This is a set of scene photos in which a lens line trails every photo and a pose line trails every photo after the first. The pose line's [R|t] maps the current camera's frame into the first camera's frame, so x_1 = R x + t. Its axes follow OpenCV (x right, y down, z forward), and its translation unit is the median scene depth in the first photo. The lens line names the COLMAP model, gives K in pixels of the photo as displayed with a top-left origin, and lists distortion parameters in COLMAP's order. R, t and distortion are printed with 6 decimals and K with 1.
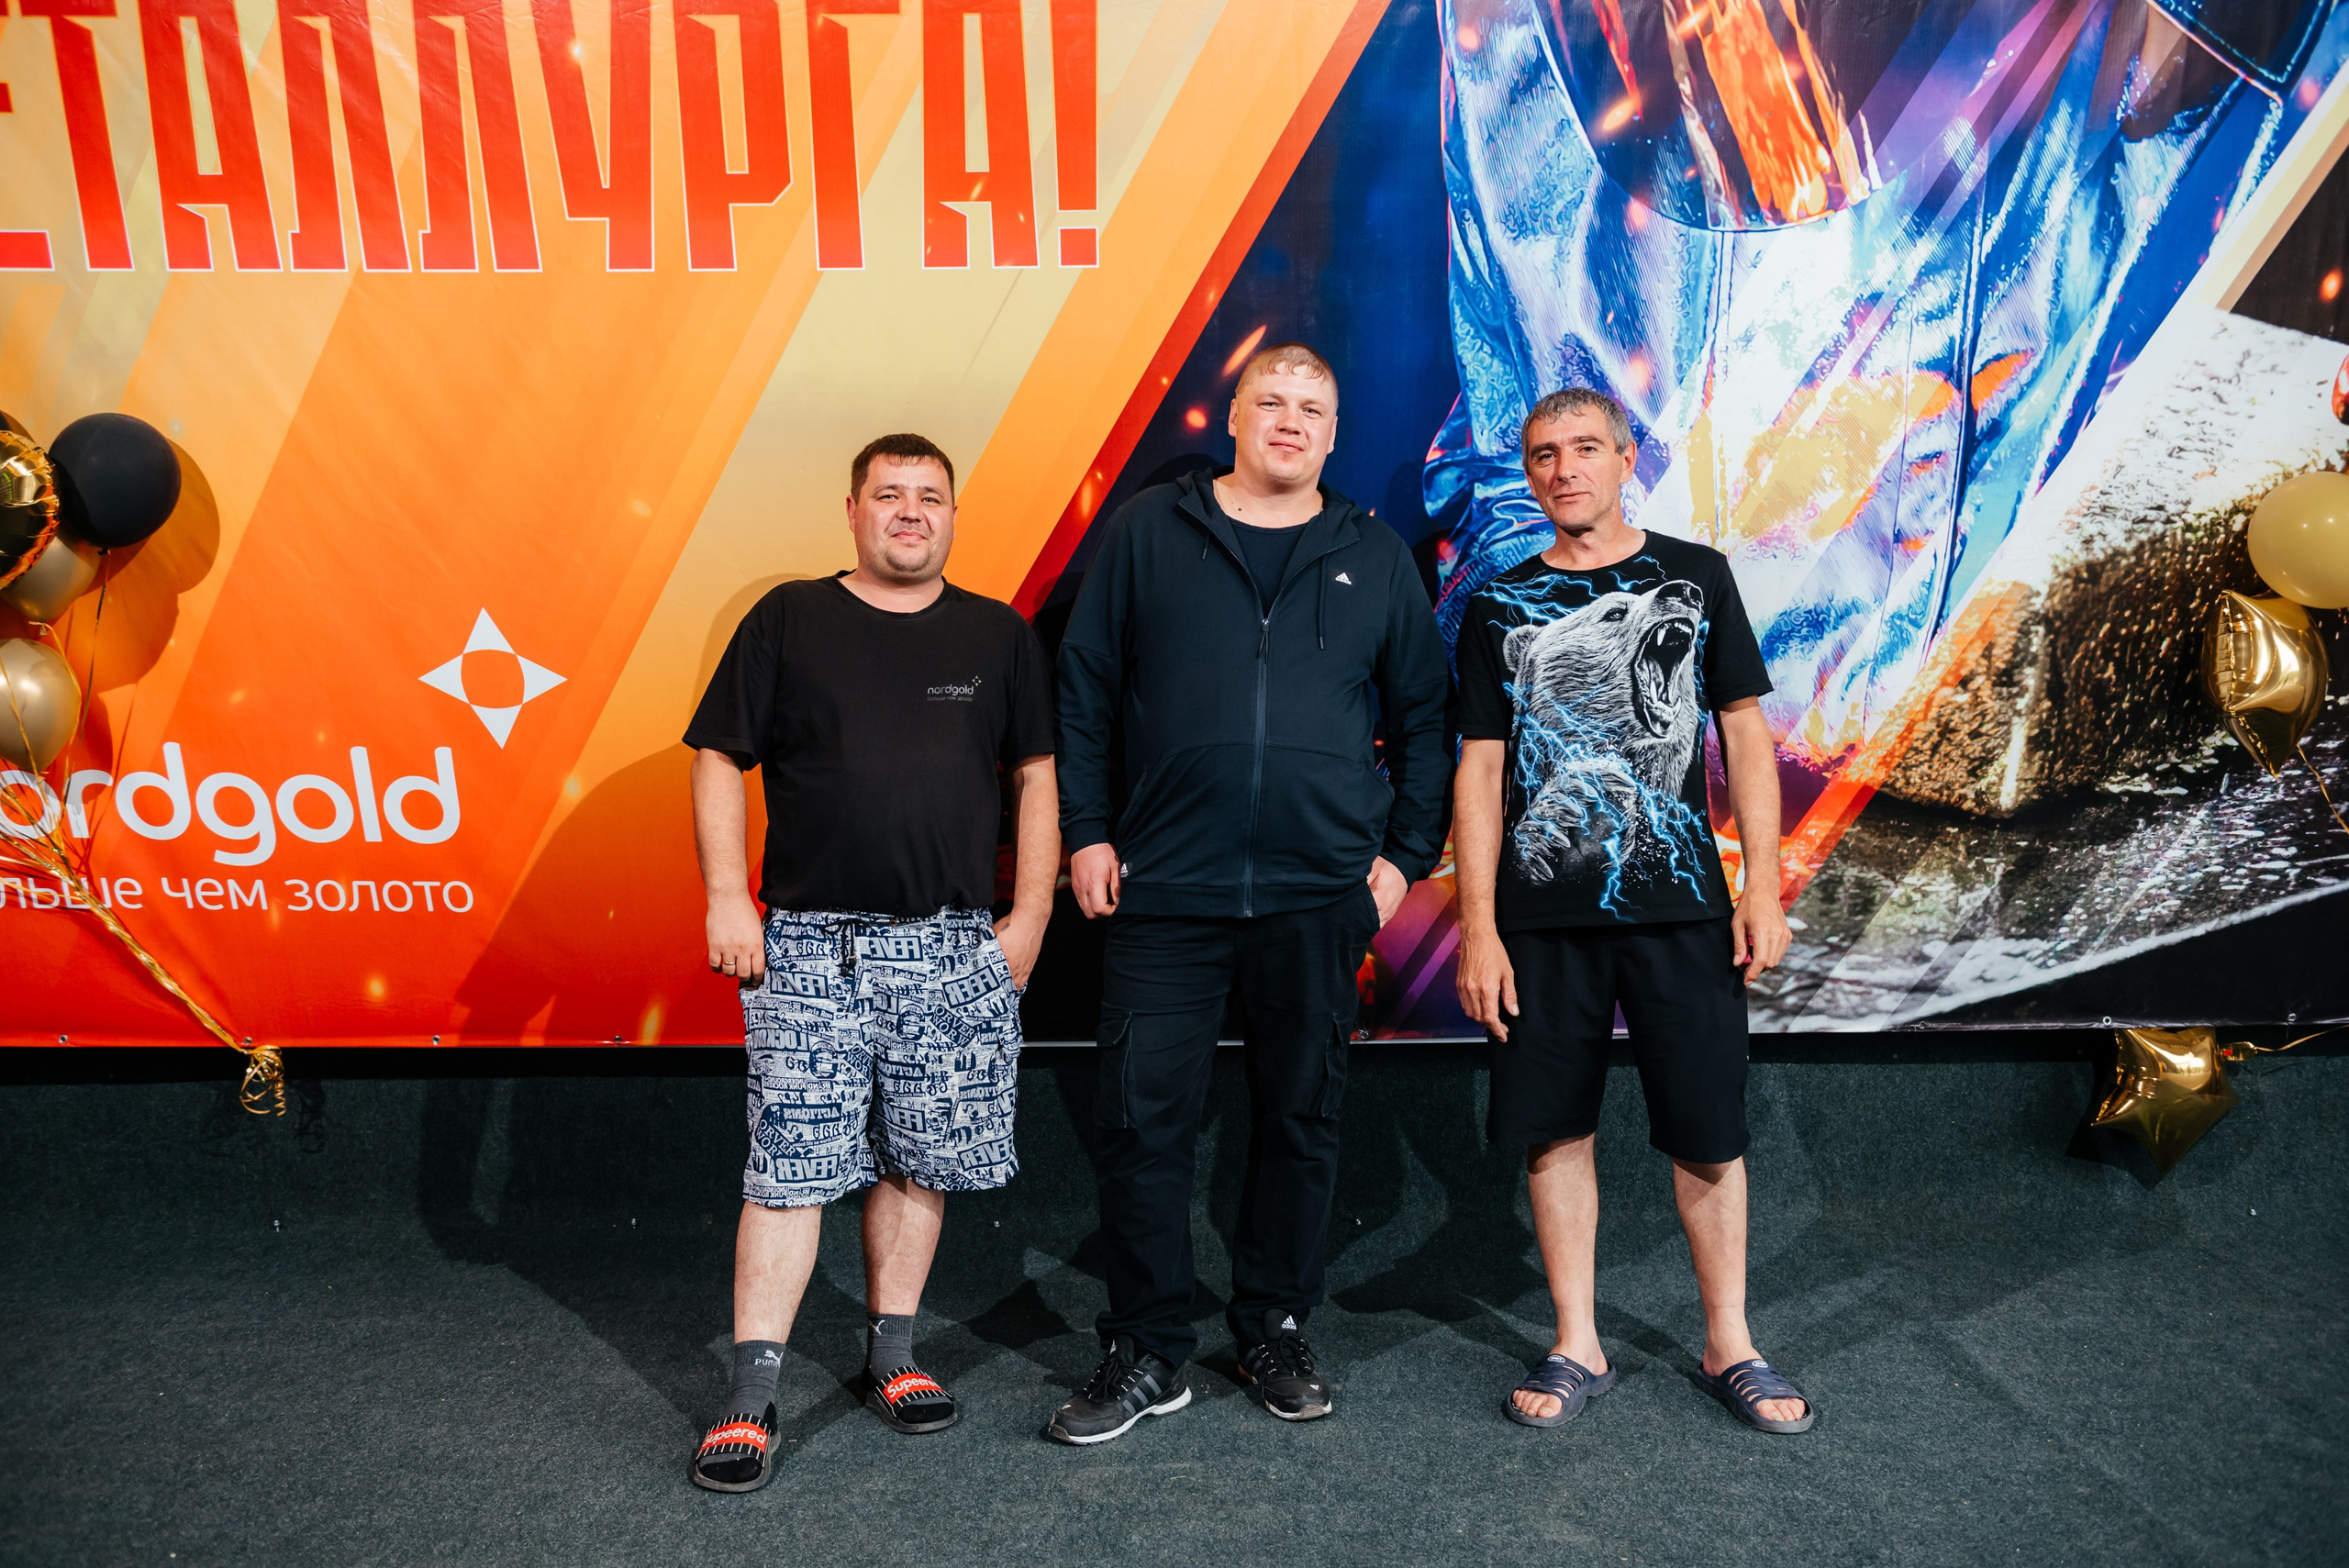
lens RADIAL K [[2157.9, 0, 1179.2], [0, 2157.9, 785.1], [0, 0, 1]] dist [0.003487, 0.000000]
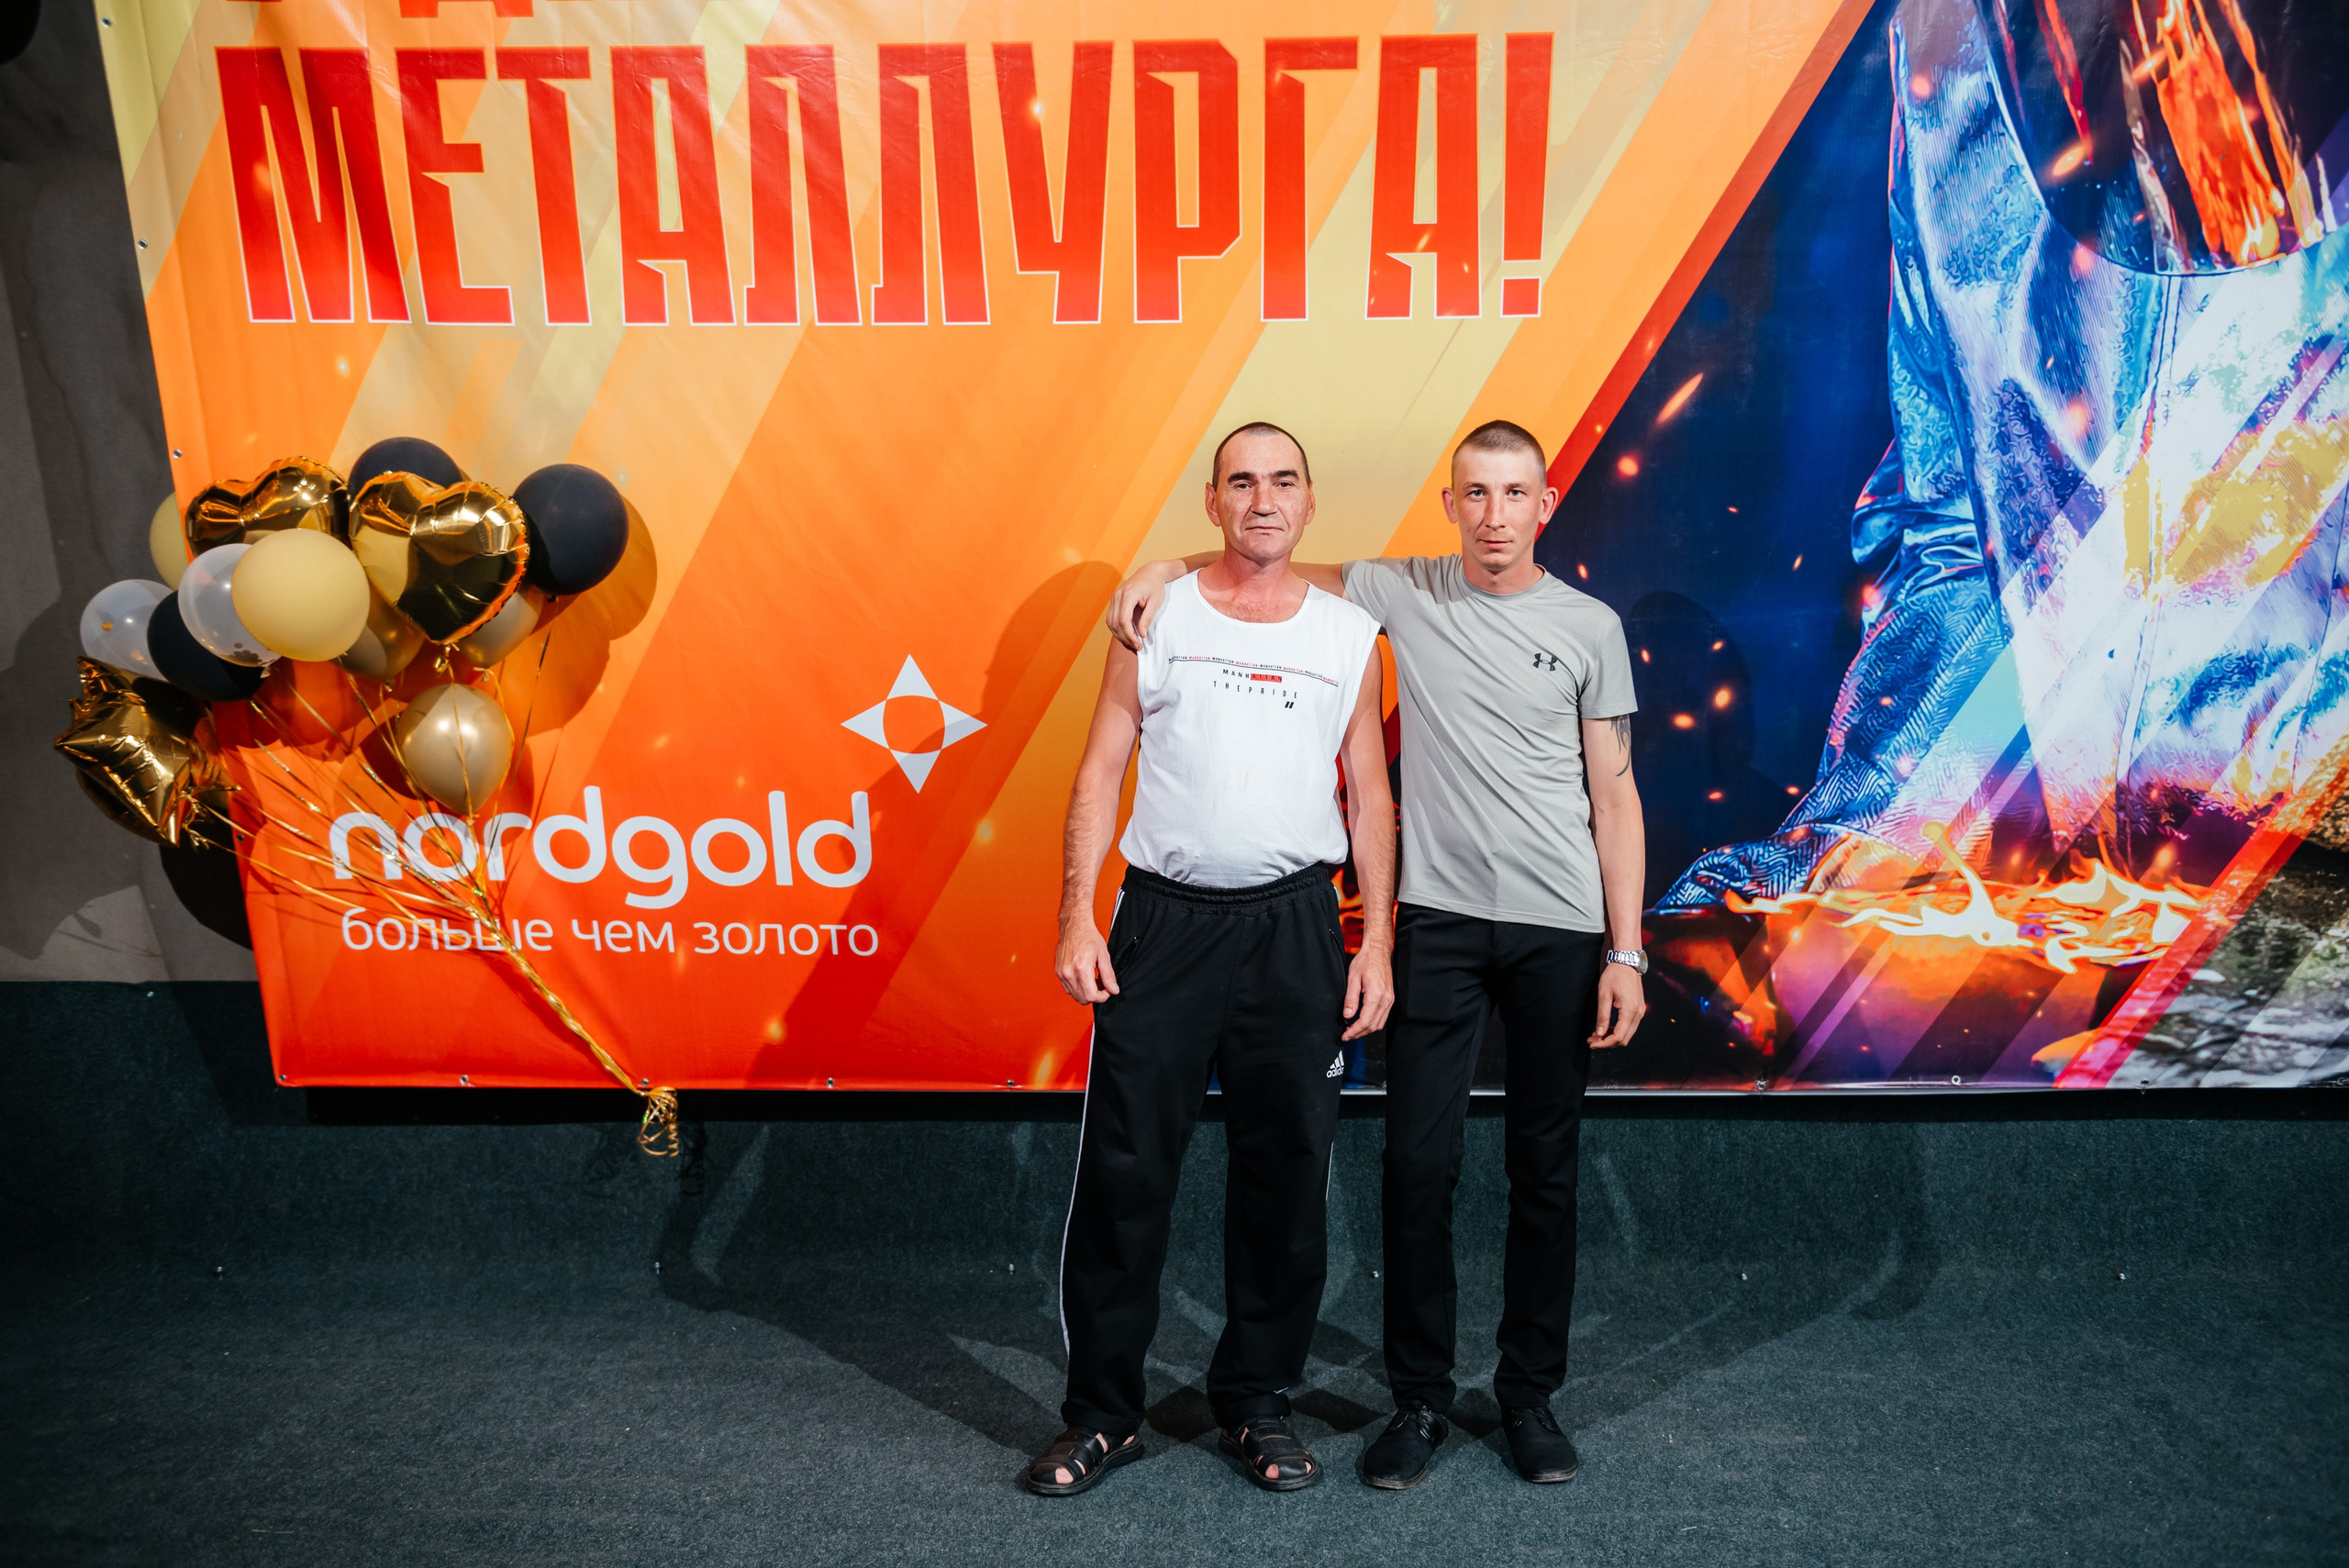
lens RADIAL K [[2224.7, 0, 1170.1], [0, 2224.7, 787.0], [0, 0, 1]] dist [0.017951, 0.000000]
pose [[0.999213, 0.002801, -0.039558, -0.165358], [-0.003715, 0.999727, -0.023074, 0.003942], [0.039483, 0.023203, 0.998951, -0.038629]]
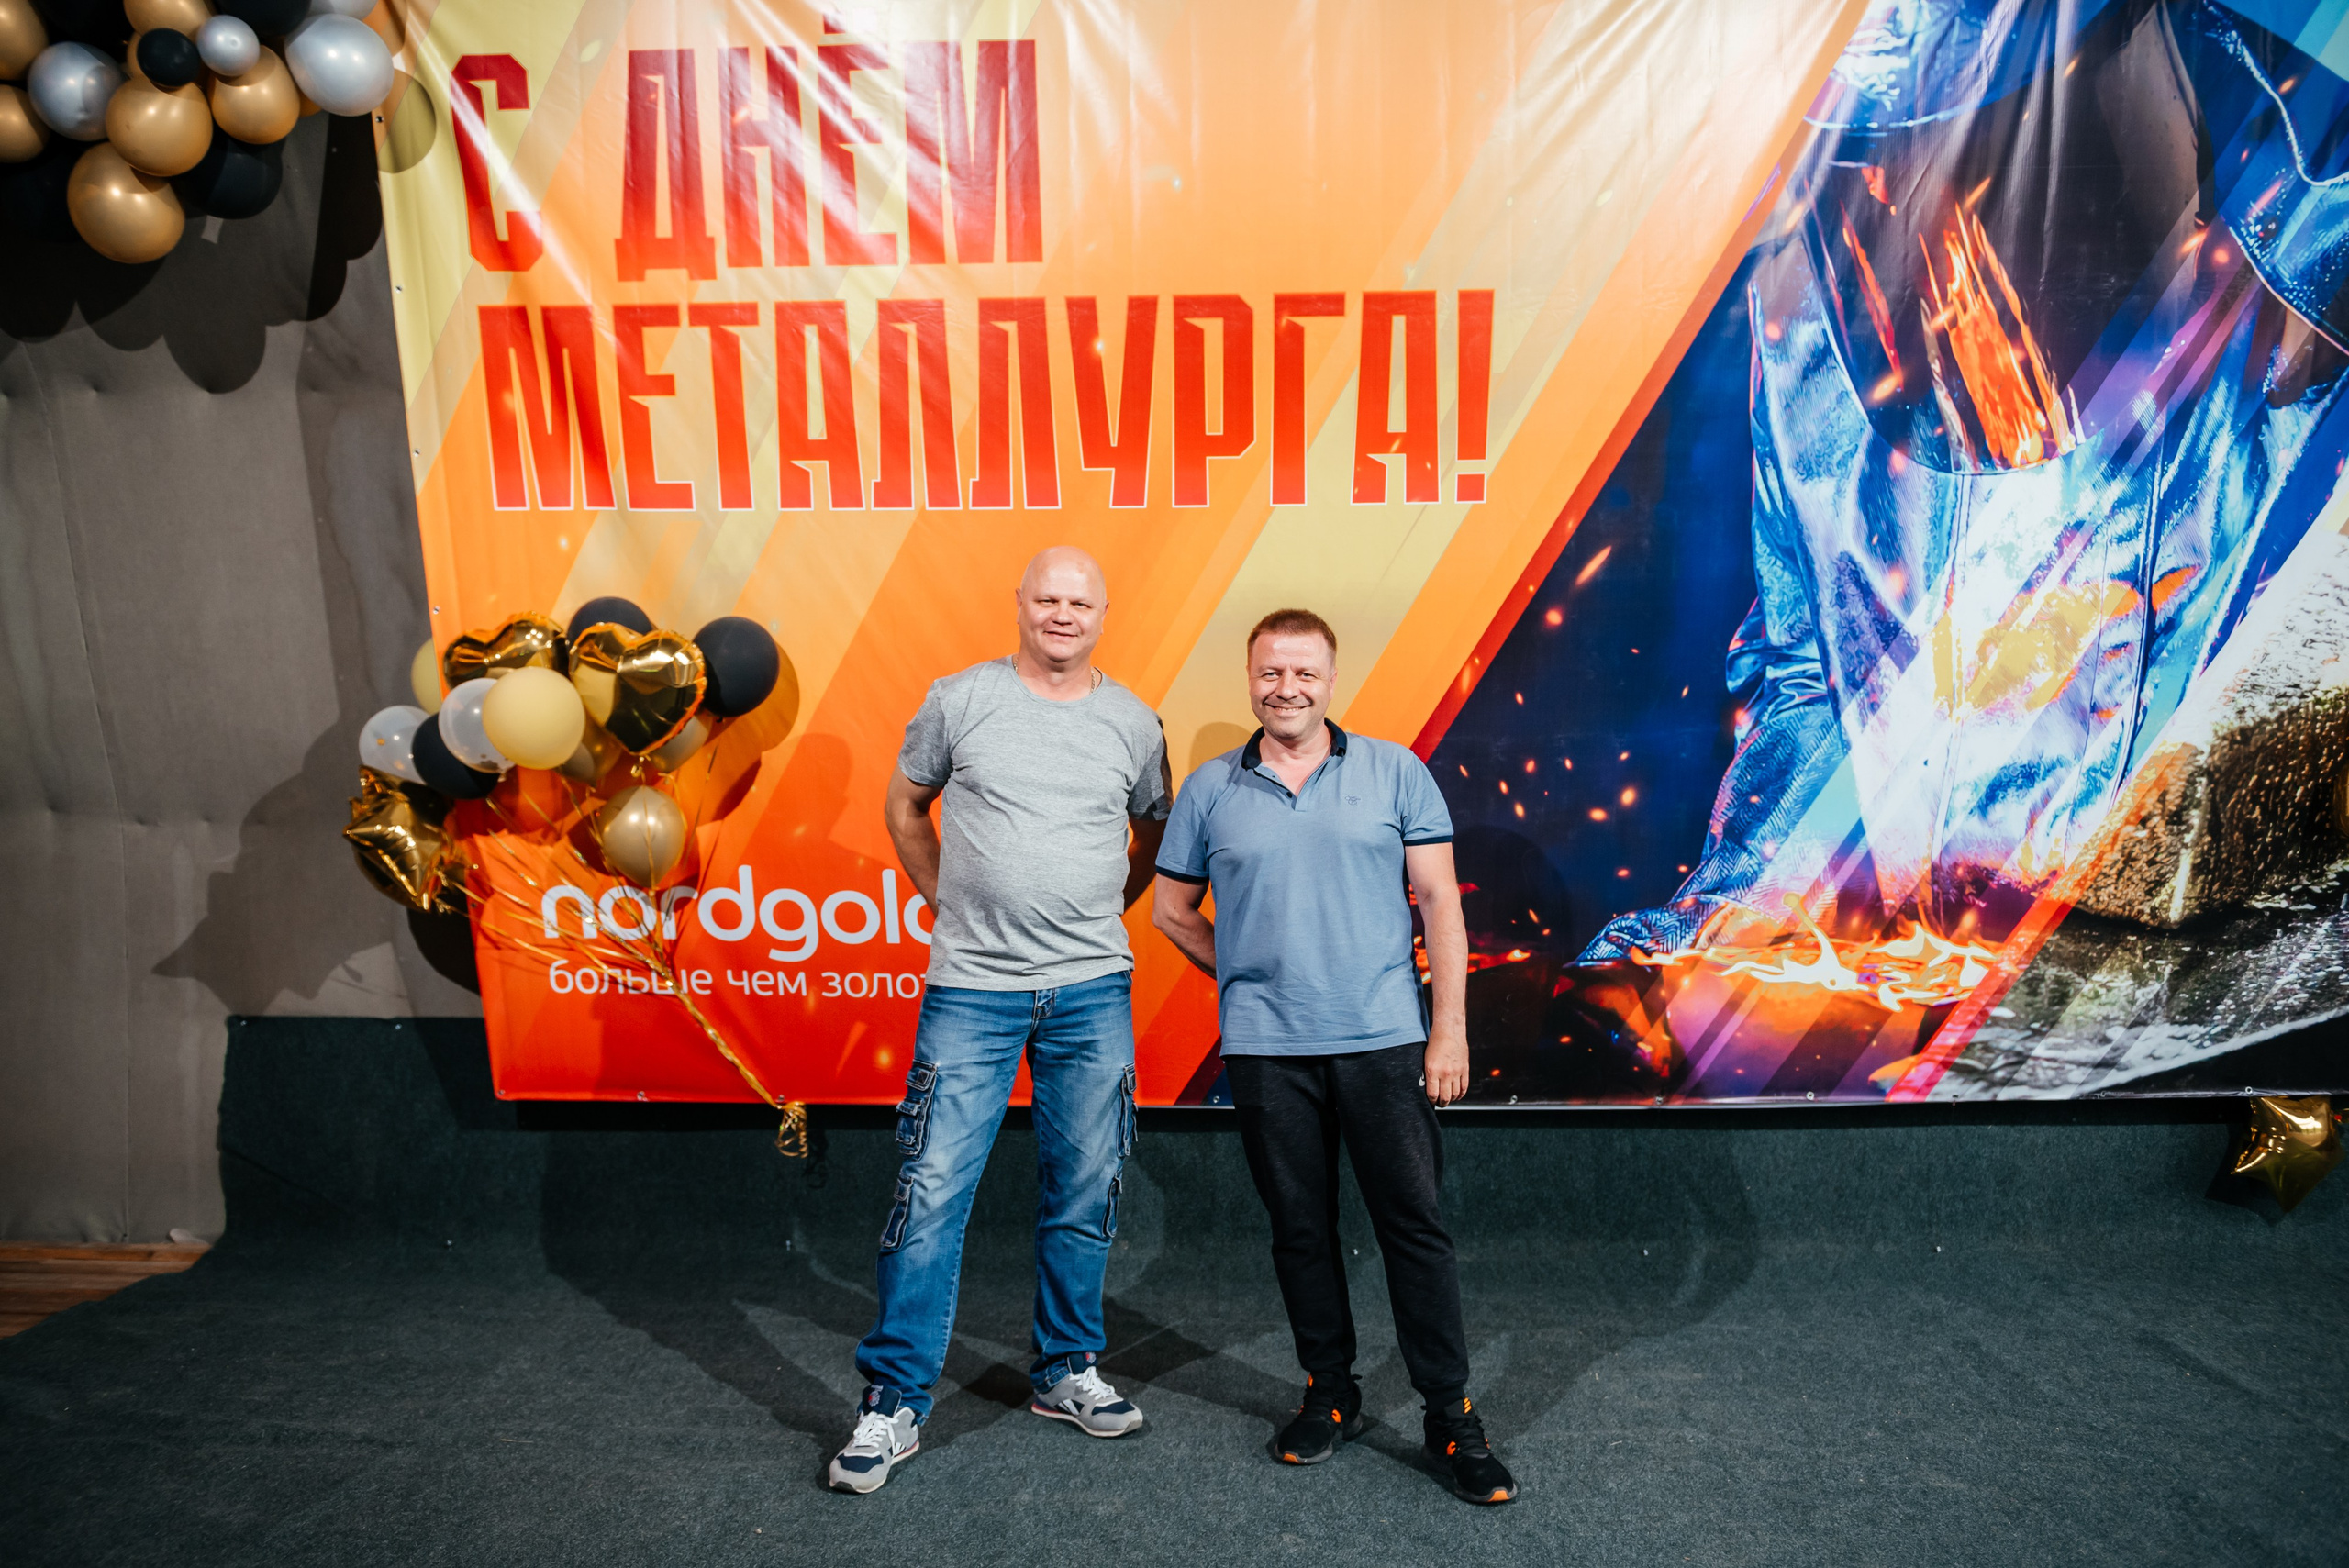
lens RADIAL K [[1797.8, 0, 1133.8], [0, 1797.8, 780.6], [0, 0, 1]] dist [-0.043061, -0.008512]
pose [[0.998886, 0.000761, -0.047176, -0.195457], [-0.004142, 0.997423, -0.071621, 0.006006], [0.047000, 0.071737, 0.996316, -0.076500]]
